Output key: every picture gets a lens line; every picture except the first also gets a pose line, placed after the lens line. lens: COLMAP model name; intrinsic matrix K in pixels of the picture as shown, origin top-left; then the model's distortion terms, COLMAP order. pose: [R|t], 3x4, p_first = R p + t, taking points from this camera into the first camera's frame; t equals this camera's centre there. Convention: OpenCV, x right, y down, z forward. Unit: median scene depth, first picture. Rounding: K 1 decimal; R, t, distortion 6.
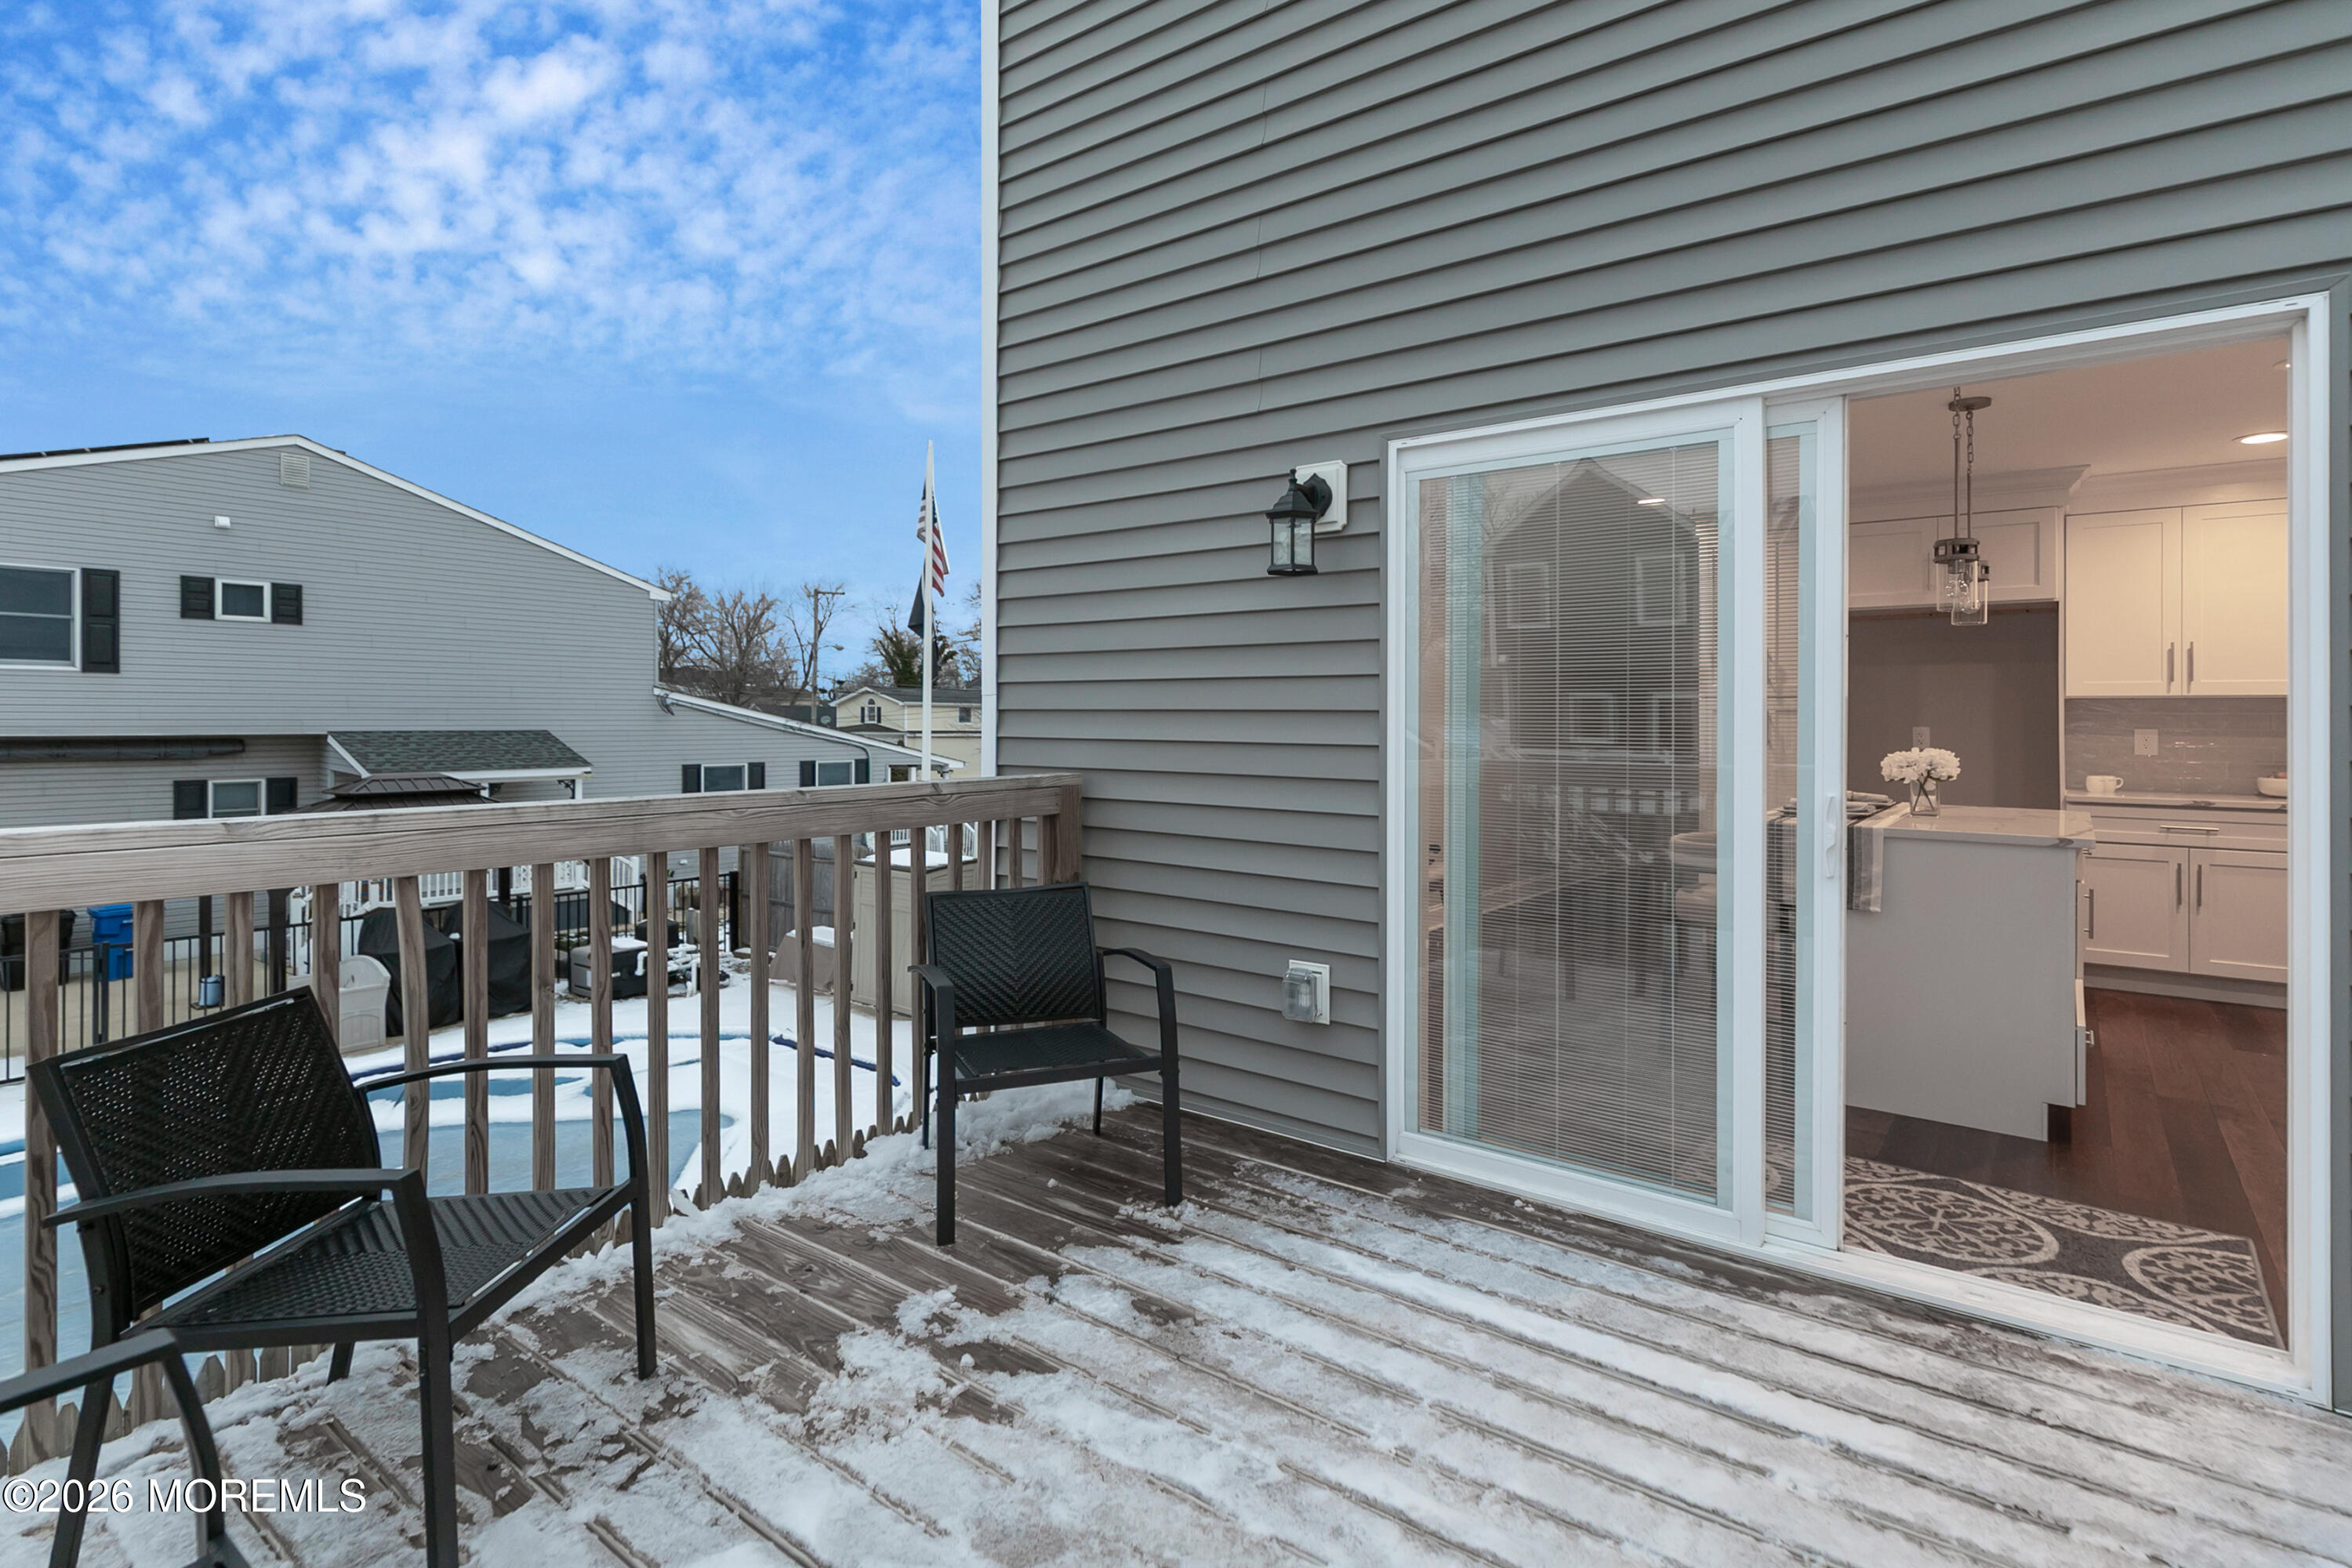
lens RADIAL K [[1062.5, 0, 1208.3], [0, 1062.5, 713.6], [0, 0, 1]] dist [0.002850, -0.000924]
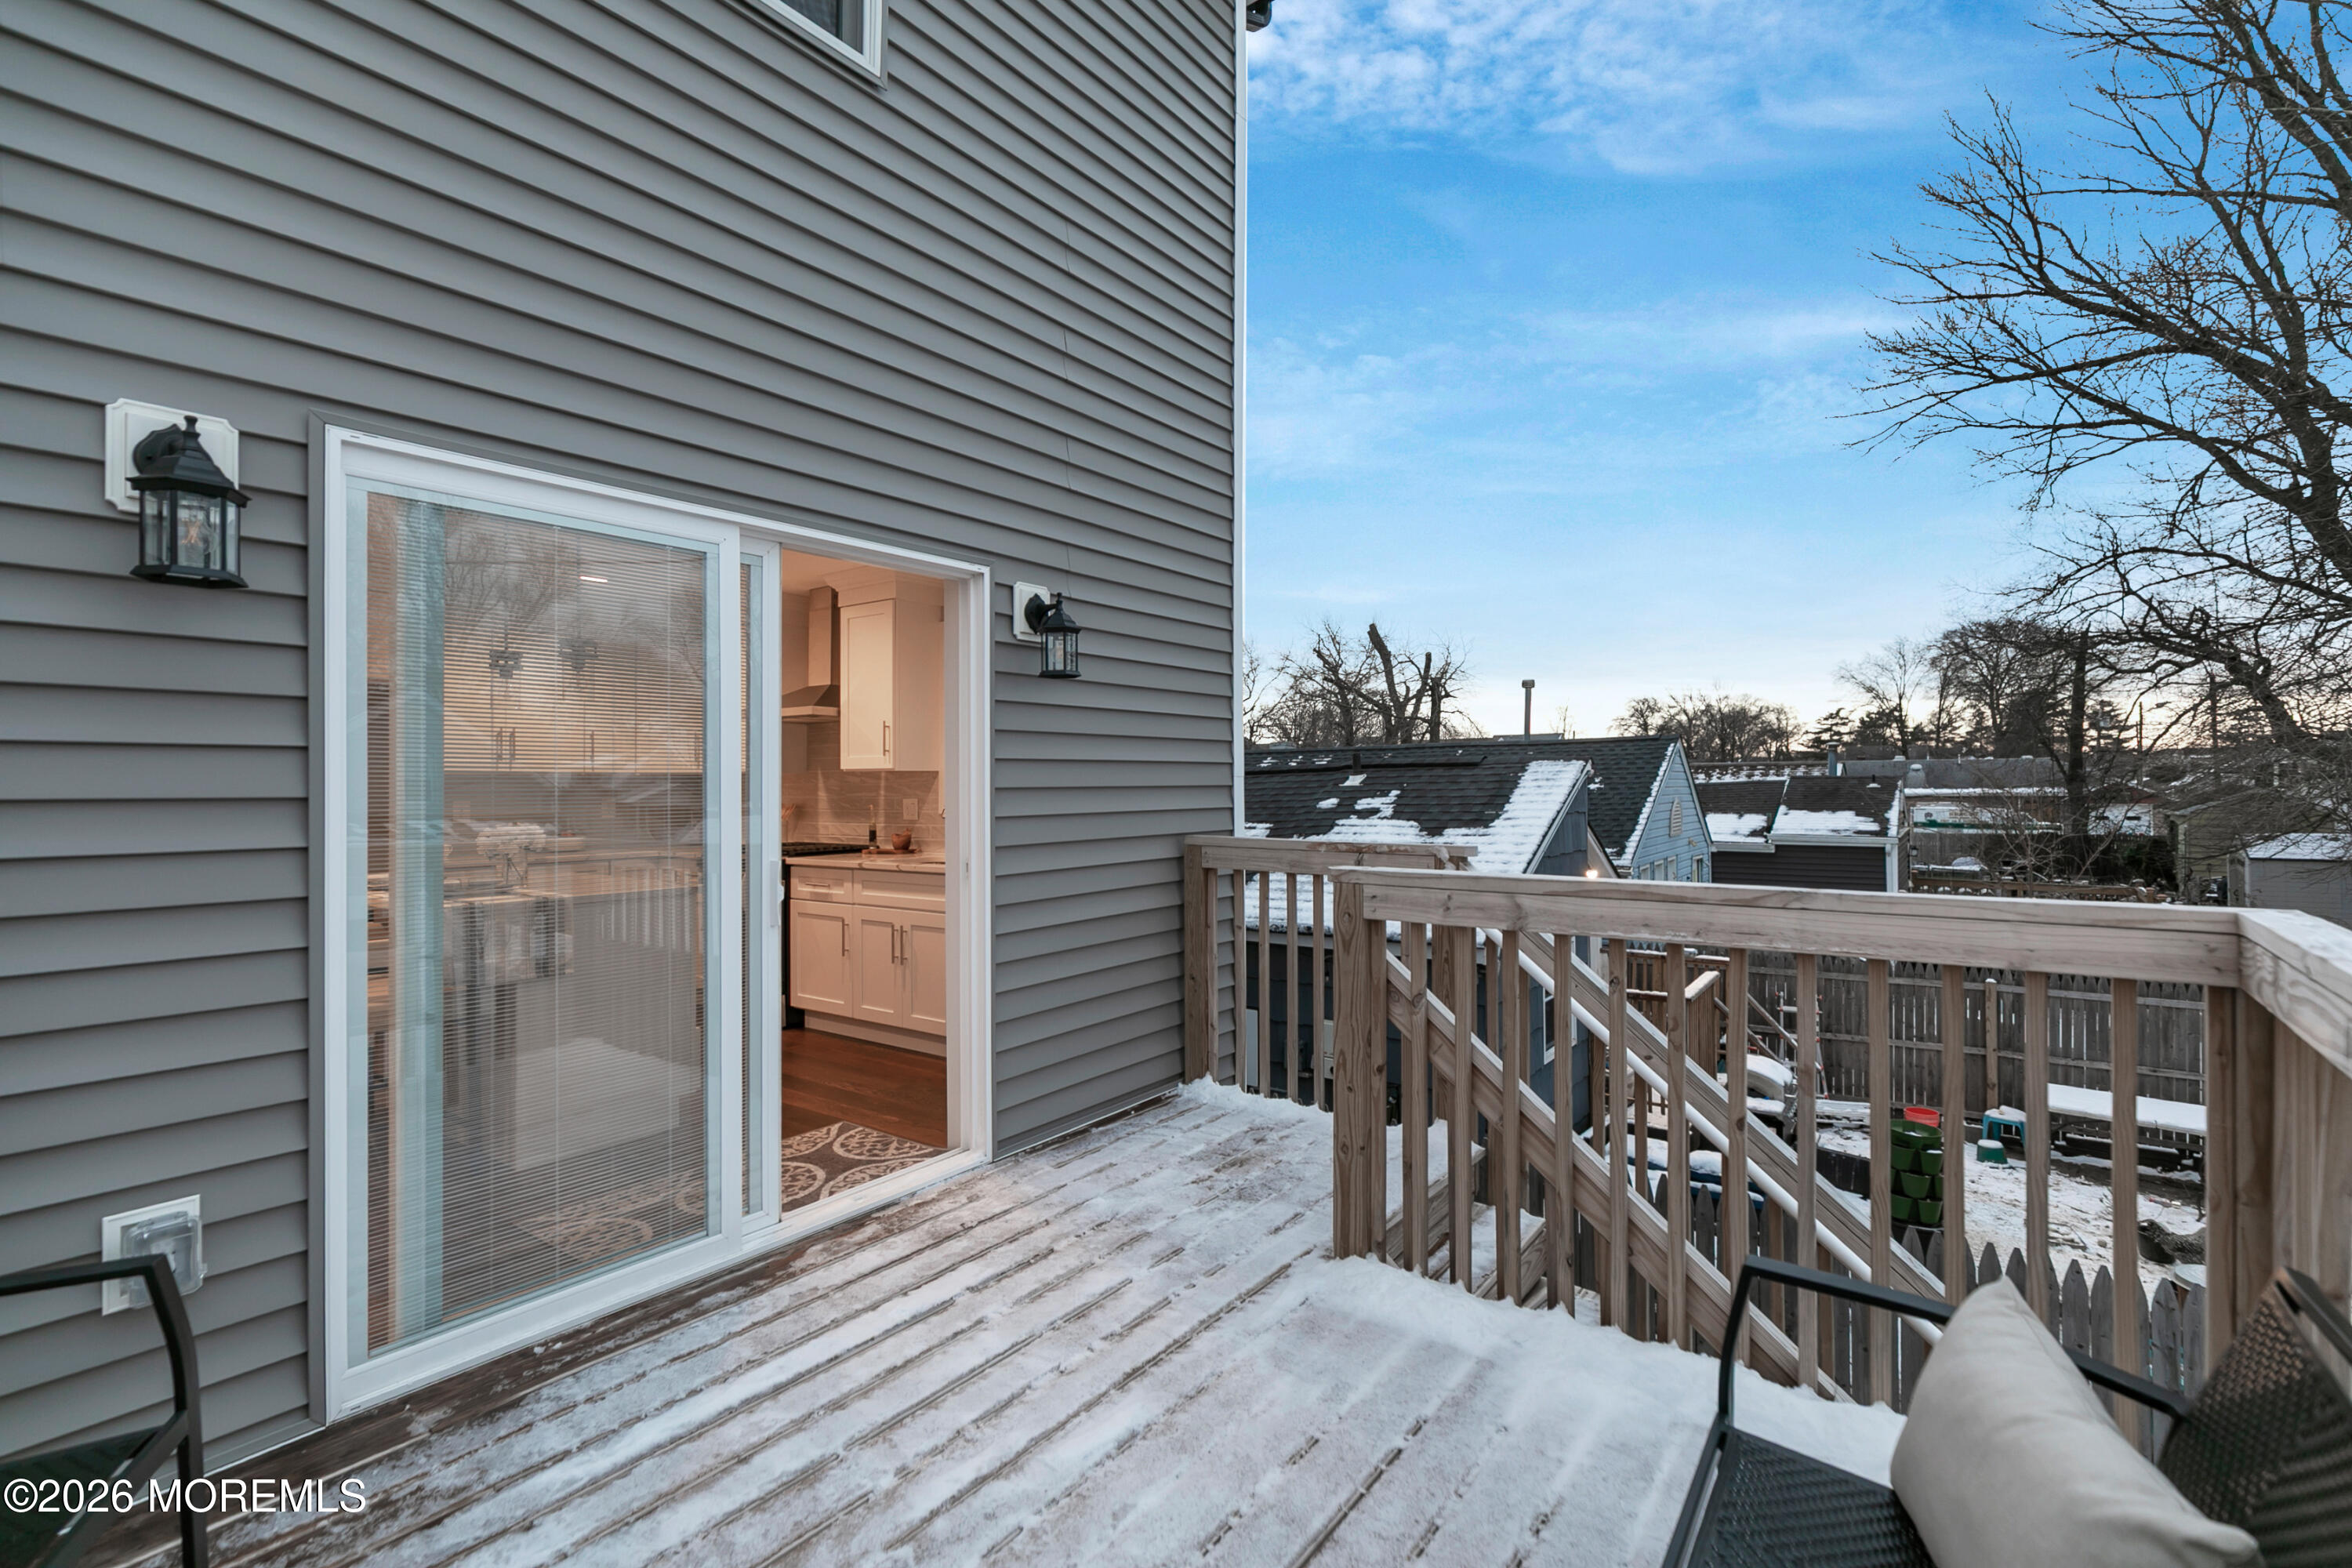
lens RADIAL K [[1062.5, 0, 1194.4], [0, 1062.5, 787.8], [0, 0, 1]] dist [0.002850, -0.000924]
pose [[0.023530, -0.007713, 0.999693, -0.691576], [0.004436, 0.999961, 0.007610, -0.017061], [-0.999713, 0.004256, 0.023563, 0.509589]]
